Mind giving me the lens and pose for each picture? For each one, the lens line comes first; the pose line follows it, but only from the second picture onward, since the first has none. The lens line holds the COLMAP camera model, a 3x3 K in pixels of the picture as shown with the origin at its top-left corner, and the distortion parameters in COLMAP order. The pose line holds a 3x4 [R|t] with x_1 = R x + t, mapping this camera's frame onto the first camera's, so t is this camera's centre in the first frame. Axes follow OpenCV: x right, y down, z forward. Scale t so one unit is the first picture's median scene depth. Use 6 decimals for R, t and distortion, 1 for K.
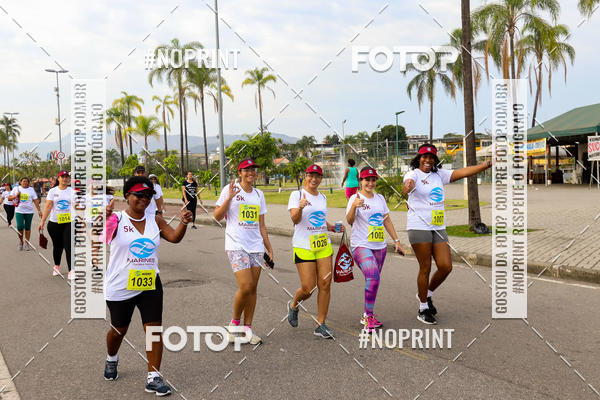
lens RADIAL K [[2330.1, 0, 302.5], [0, 2330.1, 182.4], [0, 0, 1]] dist [4.610261, 1.137152]
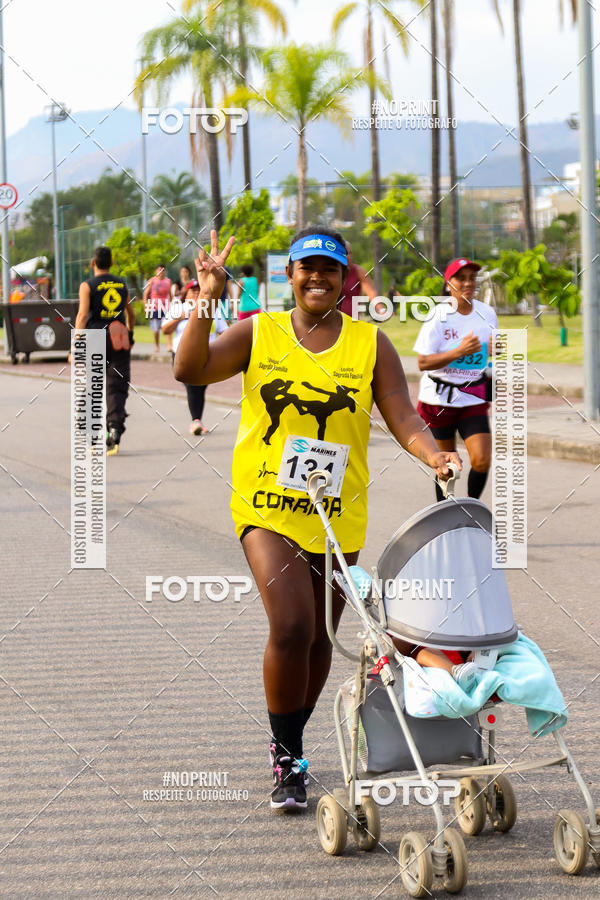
lens RADIAL K [[5168.2, 0, 299.9], [0, 5168.2, 448.7], [0, 0, 1]] dist [0.121830, -2.156203]
pose [[0.997215, 0.006891, -0.074258, -0.023212], [-0.006824, 0.999976, 0.001160, 0.016005], [0.074264, -0.000650, 0.997238, 0.427904]]
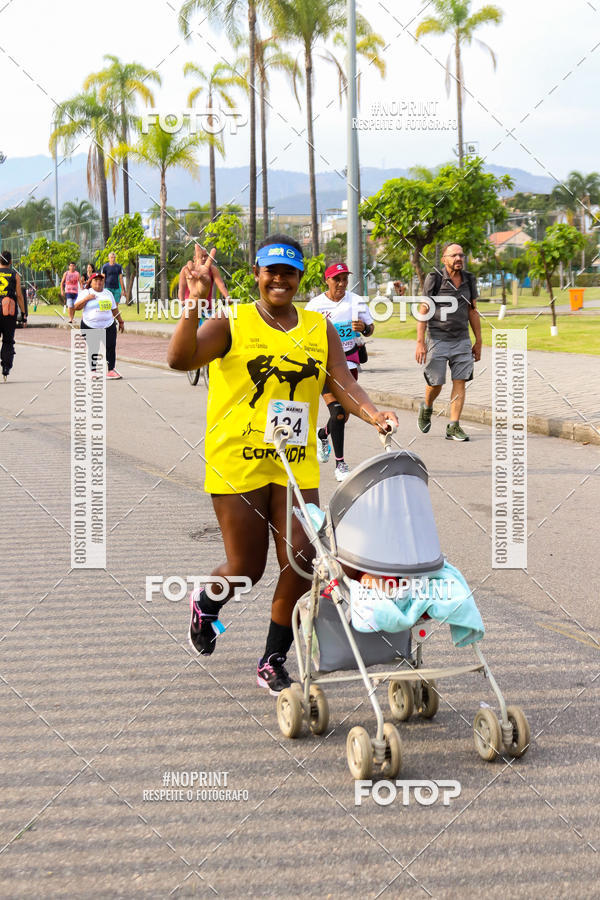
lens RADIAL K [[4108.7, 0, 302.6], [0, 4108.7, 371.0], [0, 0, 1]] dist [1.277390, 3.752114]
pose [[0.997475, 0.021635, -0.067647, 0.003078], [-0.022323, 0.999706, -0.009434, 0.019494], [0.067423, 0.010921, 0.997665, 0.328478]]
